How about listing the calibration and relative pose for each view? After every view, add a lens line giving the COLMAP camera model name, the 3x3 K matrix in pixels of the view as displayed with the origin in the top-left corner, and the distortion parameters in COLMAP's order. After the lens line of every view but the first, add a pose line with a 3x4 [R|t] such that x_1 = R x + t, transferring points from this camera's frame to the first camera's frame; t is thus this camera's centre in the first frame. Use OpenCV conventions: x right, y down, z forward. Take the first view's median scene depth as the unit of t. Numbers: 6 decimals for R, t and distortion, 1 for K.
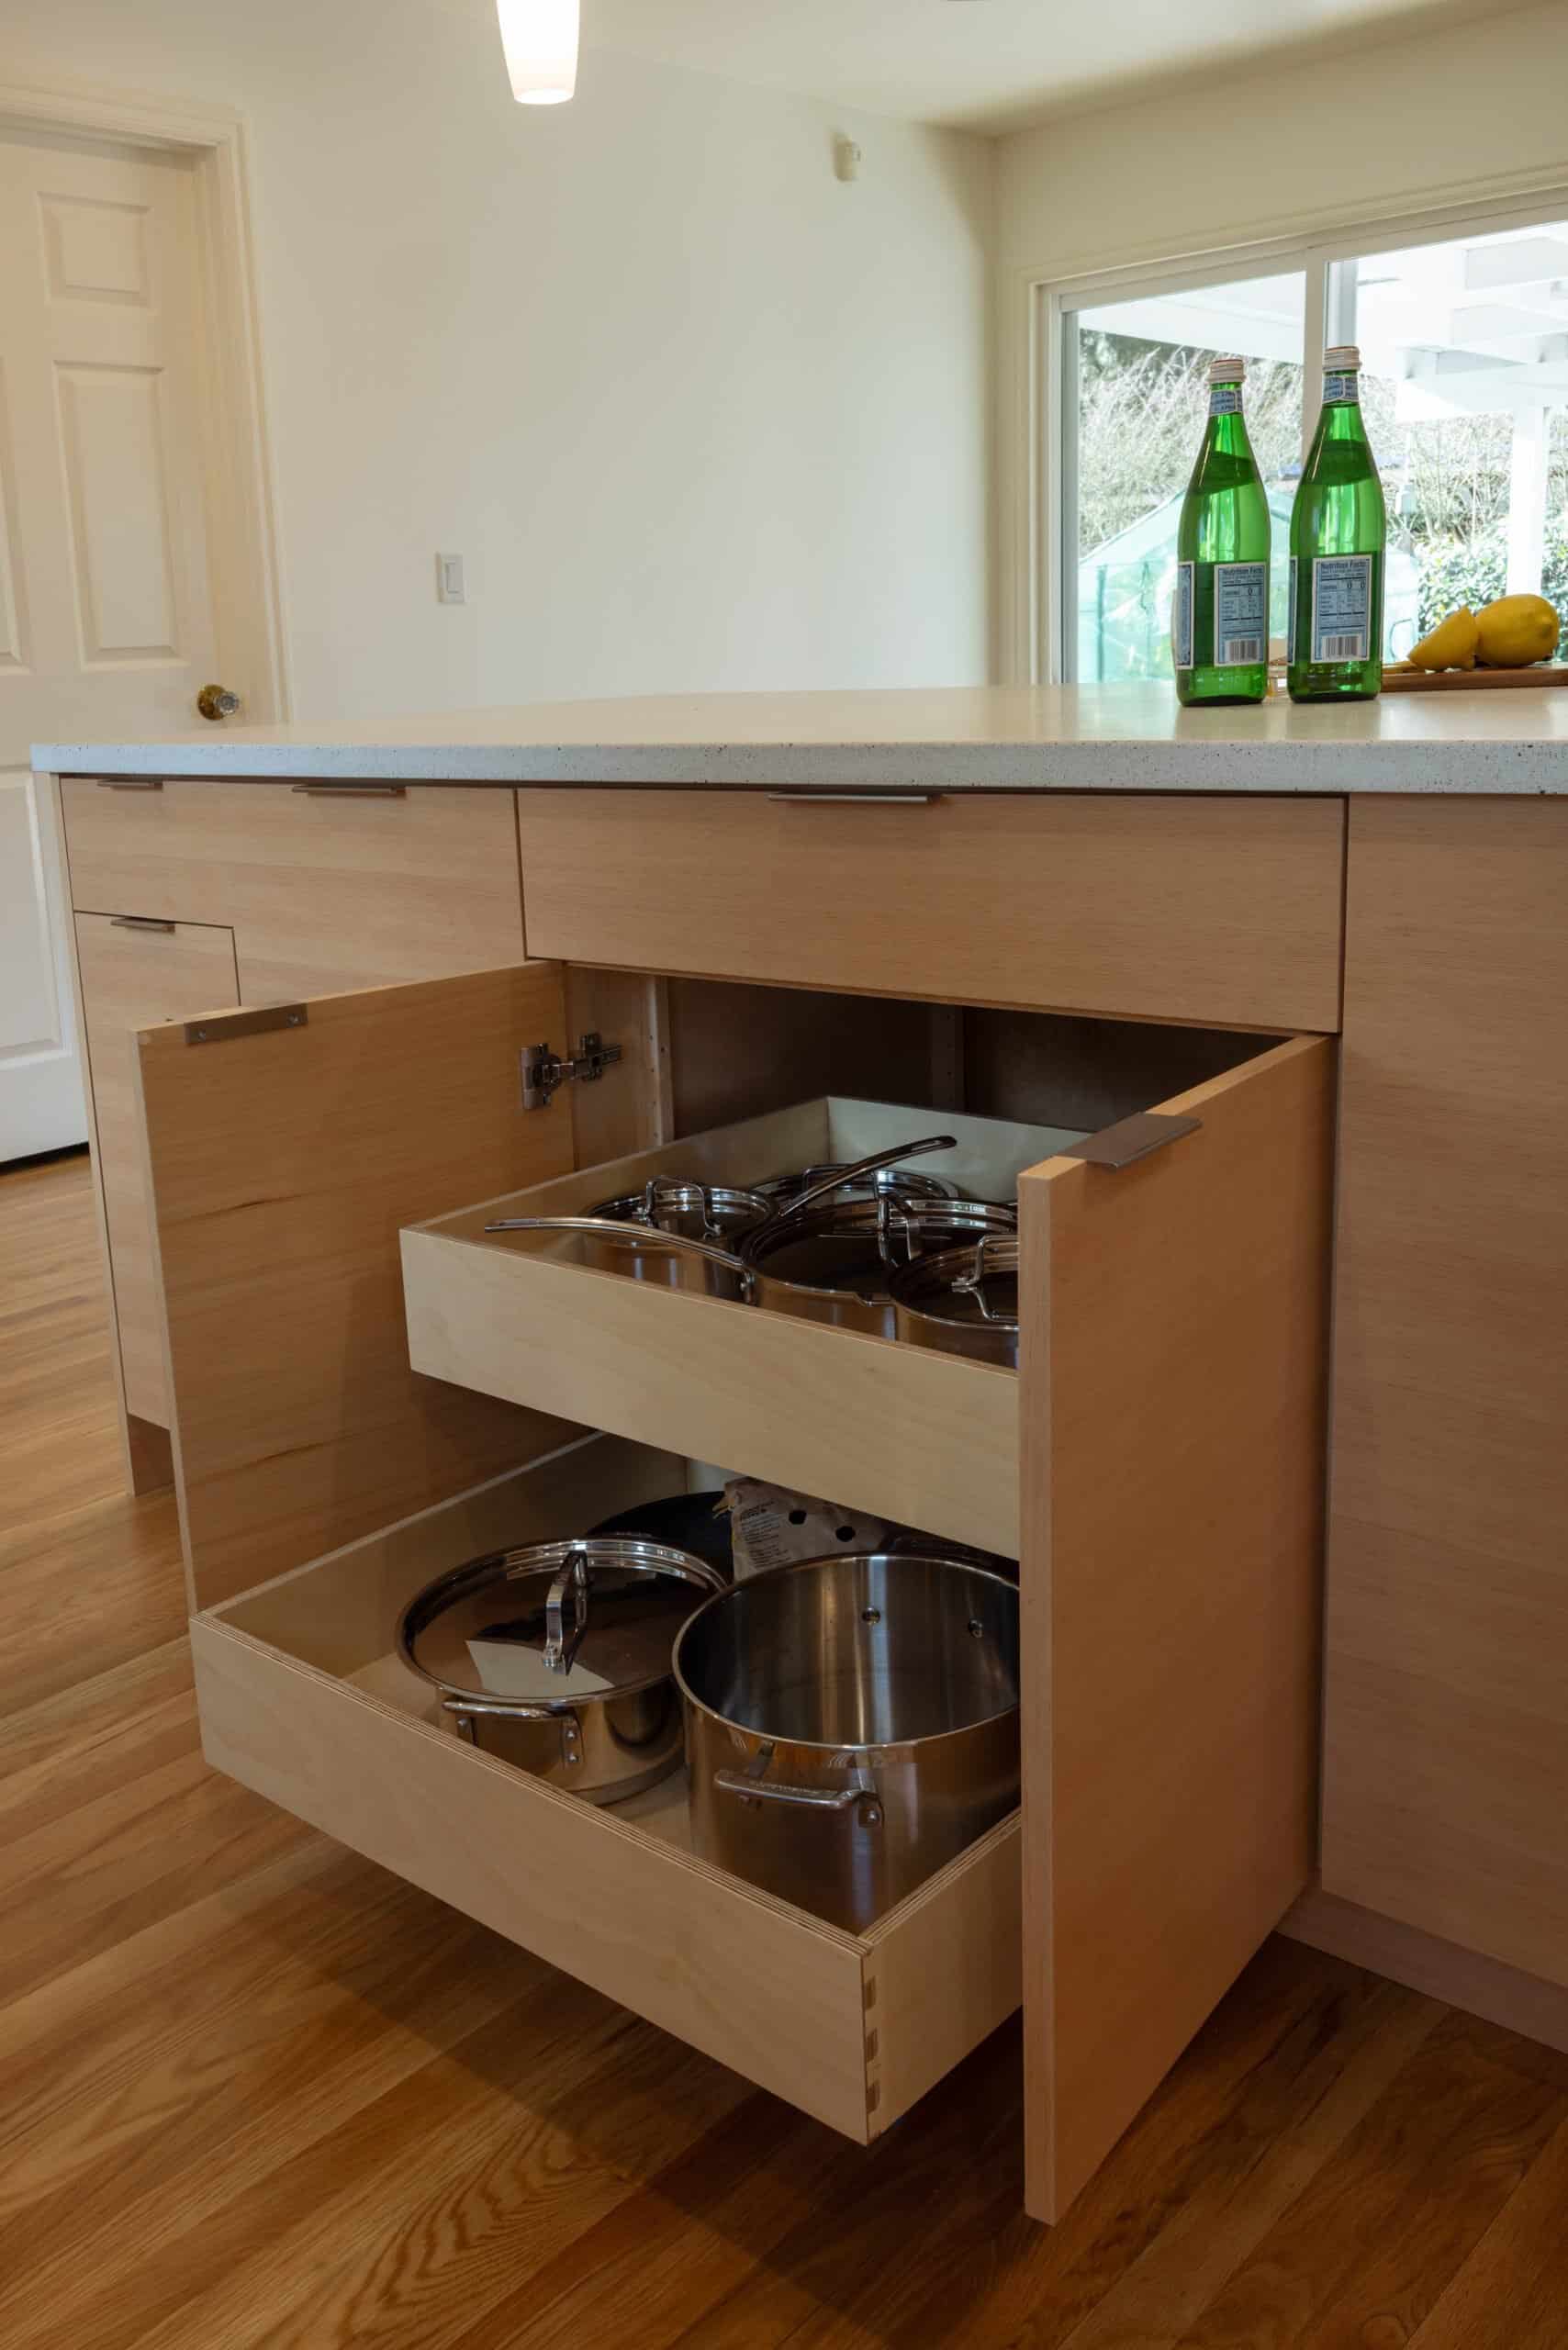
lens RADIAL K [[2013.6, 0, 944.7], [0, 2013.6, 902.9], [0, 0, 1]] dist [-0.002713, -0.001822]
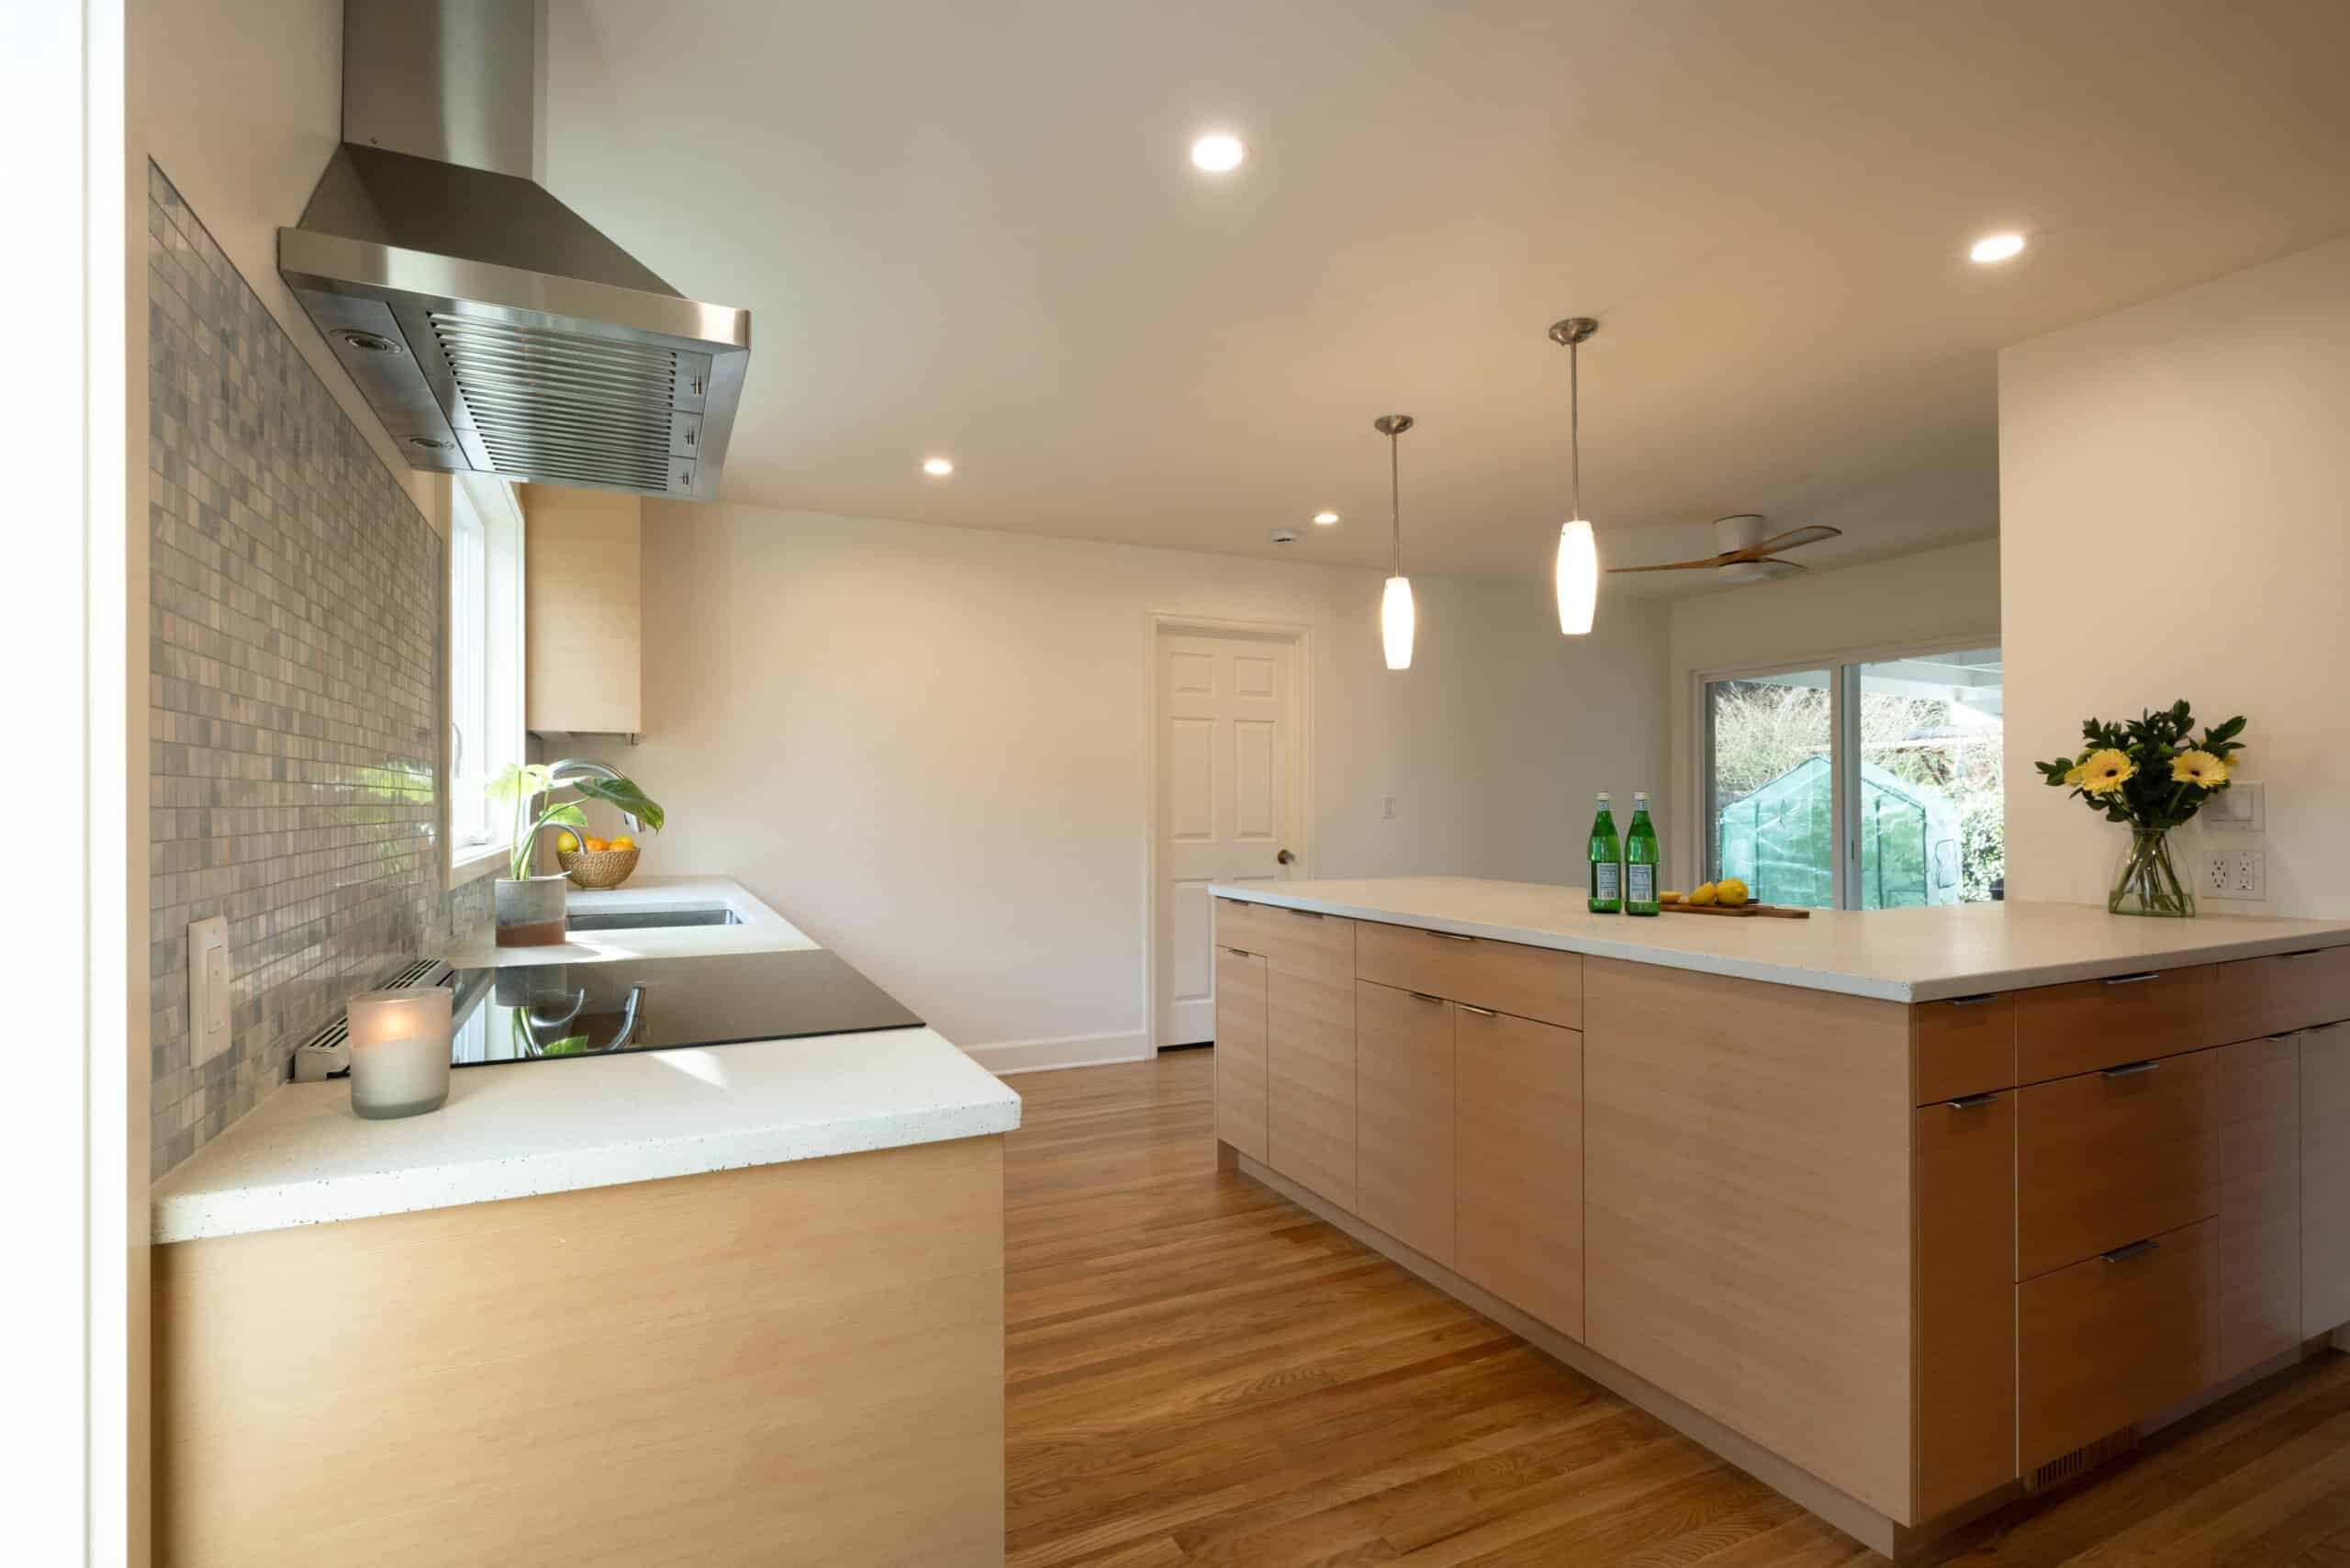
lens RADIAL K [[1163.0, 0, 1235.6], [0, 1163.0, 782.2], [0, 0, 1]] dist [-0.003853, -0.000277]
pose [[0.916299, 0.040846, -0.398408, 0.240579], [-0.098141, 0.987356, -0.124488, -0.022179], [0.388285, 0.153168, 0.908721, -0.528115]]
